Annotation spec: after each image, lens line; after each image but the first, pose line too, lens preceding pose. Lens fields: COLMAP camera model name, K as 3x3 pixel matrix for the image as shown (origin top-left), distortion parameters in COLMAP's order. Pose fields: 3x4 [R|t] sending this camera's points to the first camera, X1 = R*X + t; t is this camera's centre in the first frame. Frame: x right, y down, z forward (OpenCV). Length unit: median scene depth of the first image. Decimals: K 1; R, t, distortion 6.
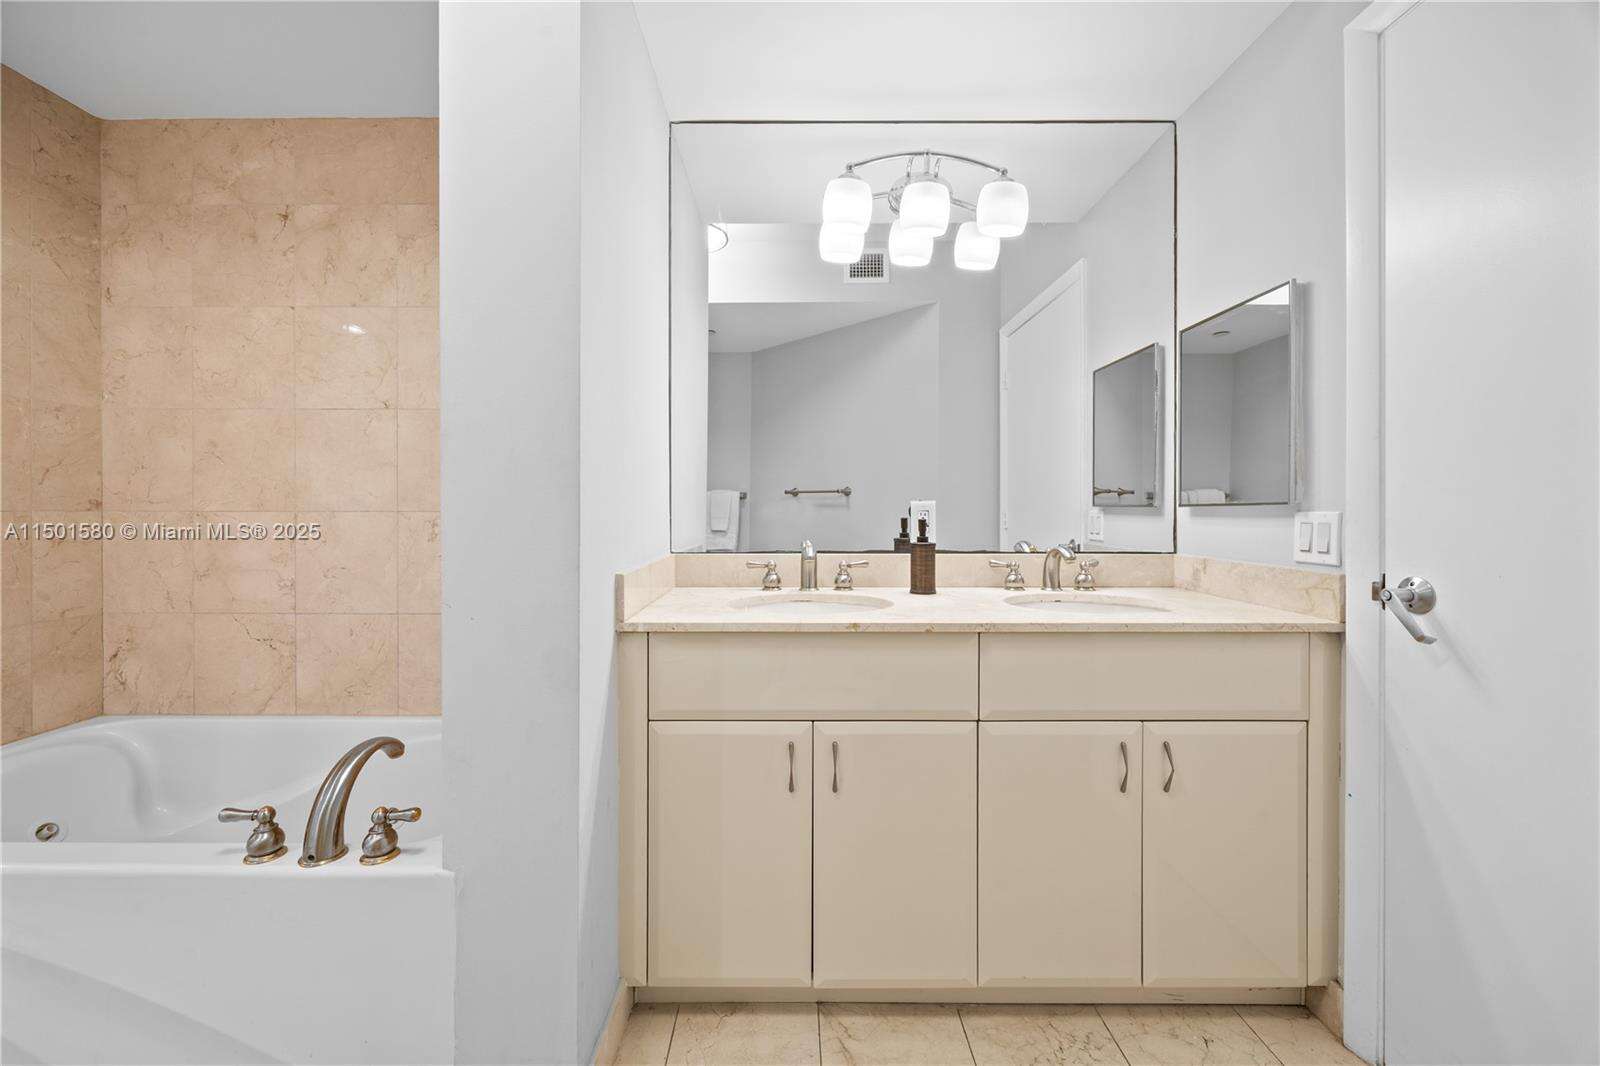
lens RADIAL K [[610.4, 0, 784.8], [0, 610.4, 511.0], [0, 0, 1]] dist [-0.003140, 0.000046]
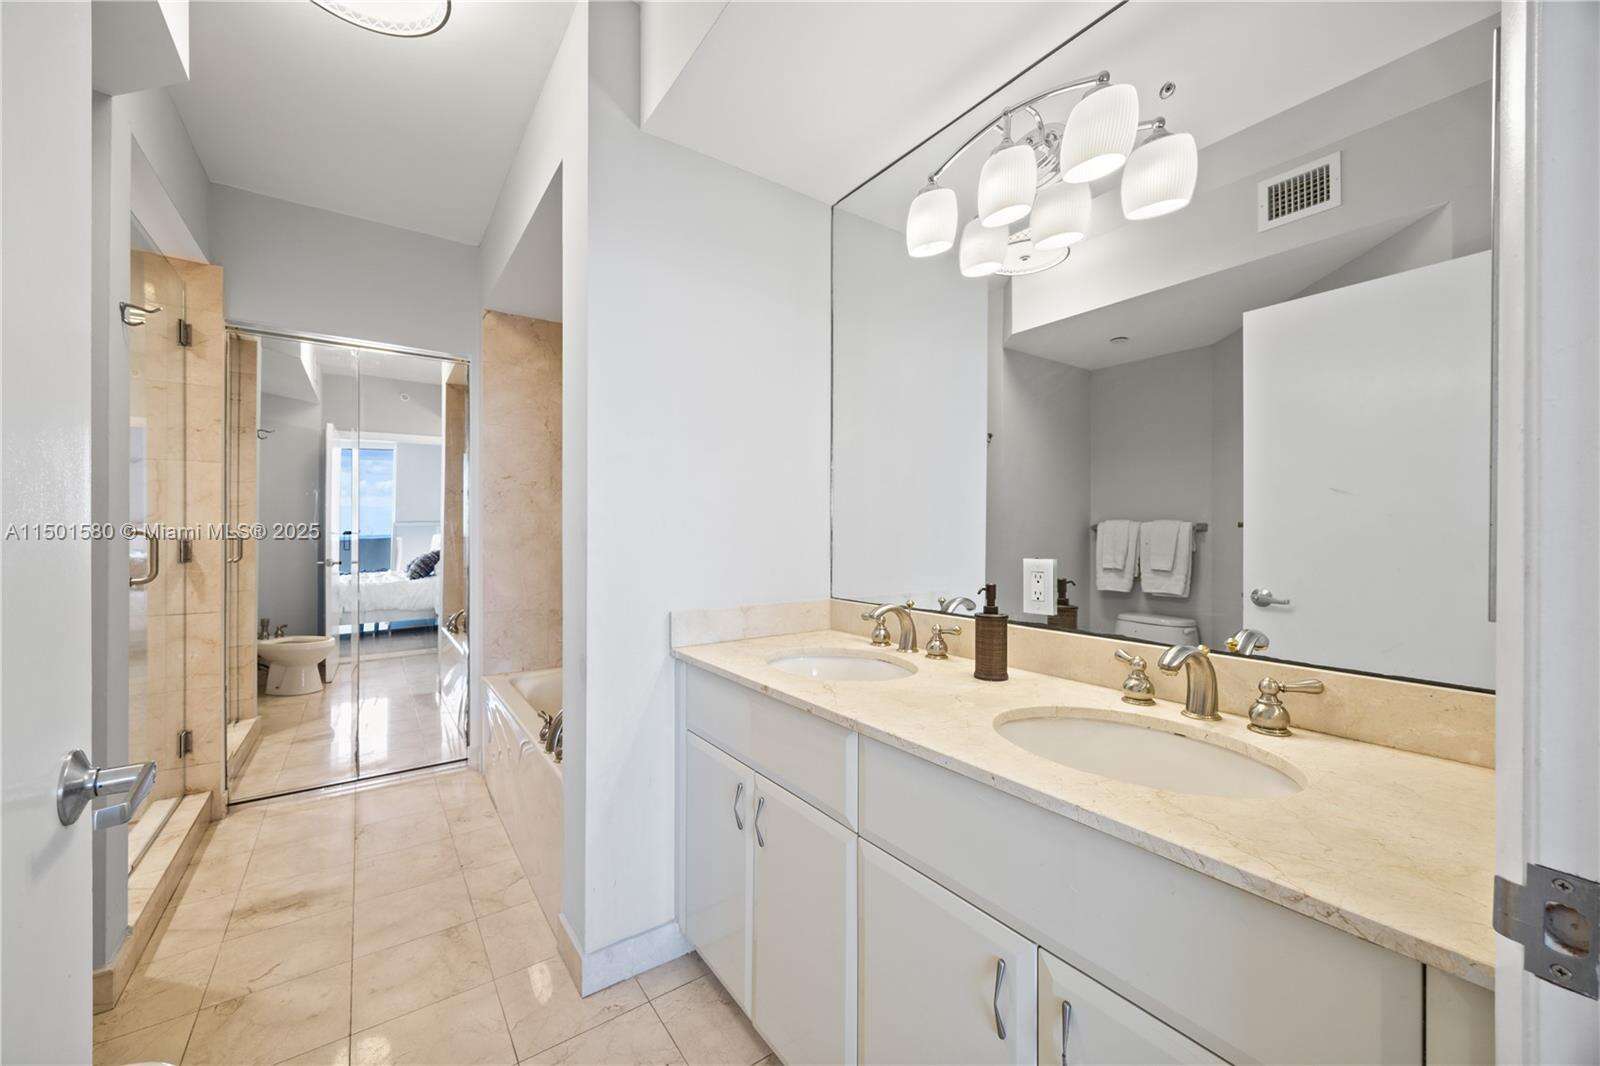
lens RADIAL K [[610.4, 0, 806.3], [0, 610.4, 529.9], [0, 0, 1]] dist [-0.003140, 0.000046]
pose [[0.593255, 0.003409, -0.805008, 0.655232], [-0.004534, 0.999989, 0.000893, -0.051781], [0.805002, 0.003121, 0.593264, 0.307704]]
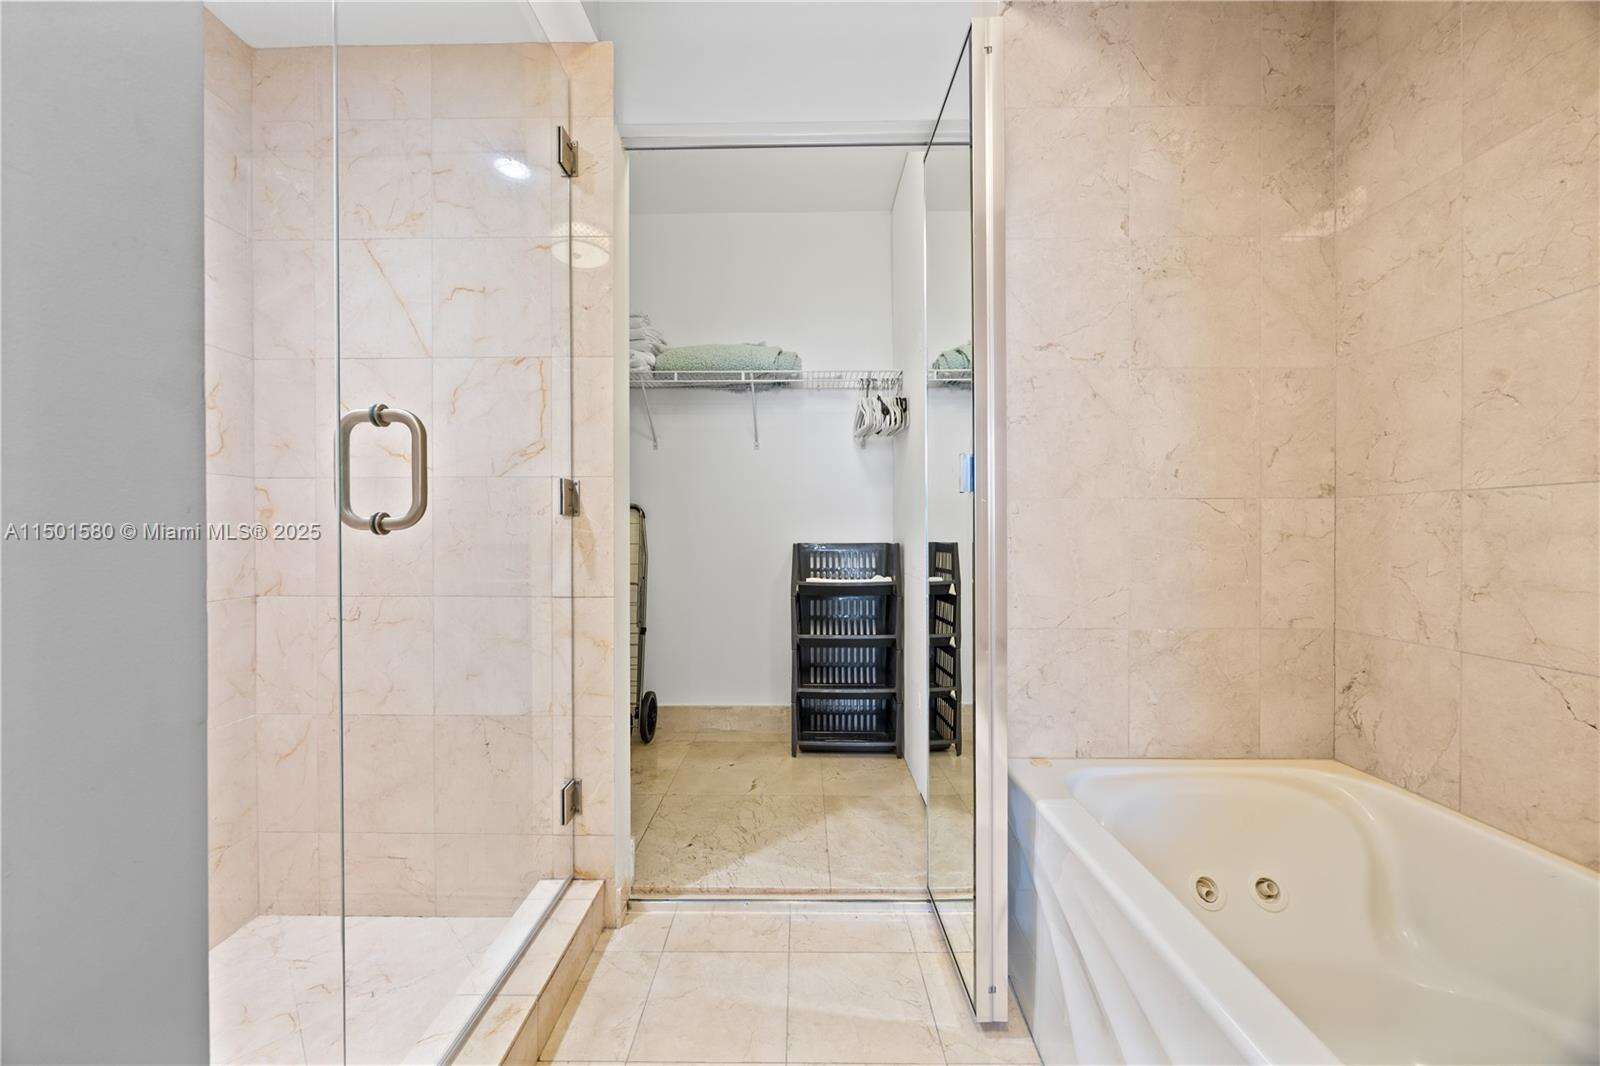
lens RADIAL K [[610.4, 0, 792.2], [0, 610.4, 537.3], [0, 0, 1]] dist [-0.003140, 0.000046]
pose [[-0.016989, 0.006390, -0.999835, -0.337970], [-0.000797, 0.999979, 0.006405, 0.046597], [0.999855, 0.000905, -0.016984, 0.324639]]
